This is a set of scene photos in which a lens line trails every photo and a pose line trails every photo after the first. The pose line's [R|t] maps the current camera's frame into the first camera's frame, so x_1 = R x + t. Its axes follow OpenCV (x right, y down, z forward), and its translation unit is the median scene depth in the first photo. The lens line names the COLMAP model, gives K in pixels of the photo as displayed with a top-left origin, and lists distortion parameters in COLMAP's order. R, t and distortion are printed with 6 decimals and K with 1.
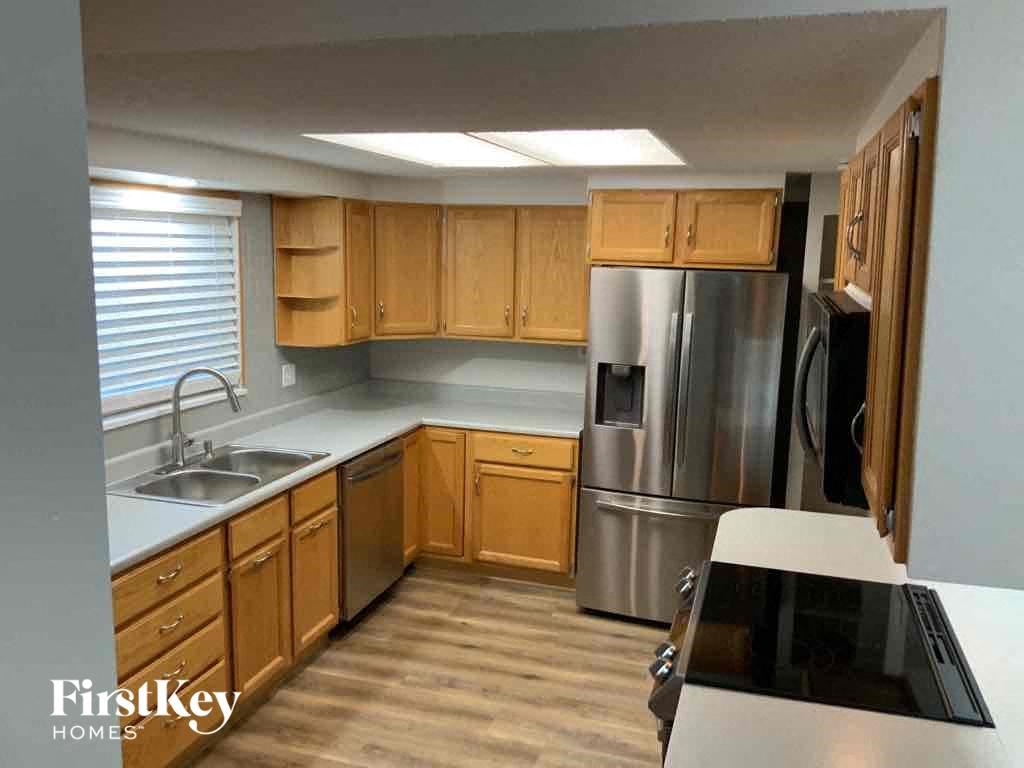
lens RADIAL K [[847.3, 0, 512.0], [0, 847.3, 384.0], [0, 0, 1]] dist [0.062727, -0.008918]
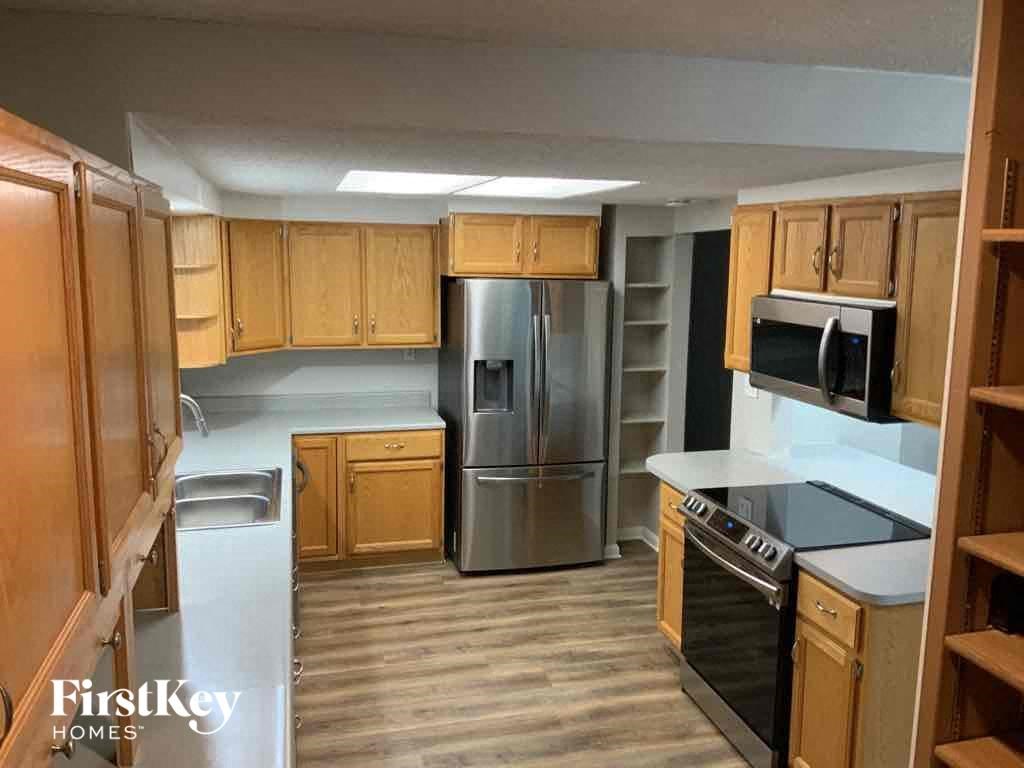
lens RADIAL K [[847.3, 0, 512.0], [0, 847.3, 384.0], [0, 0, 1]] dist [0.062727, -0.008918]
pose [[0.843631, -0.092851, 0.528834, -0.456884], [0.091012, 0.995410, 0.029582, -0.021372], [-0.529154, 0.023174, 0.848210, -0.022807]]
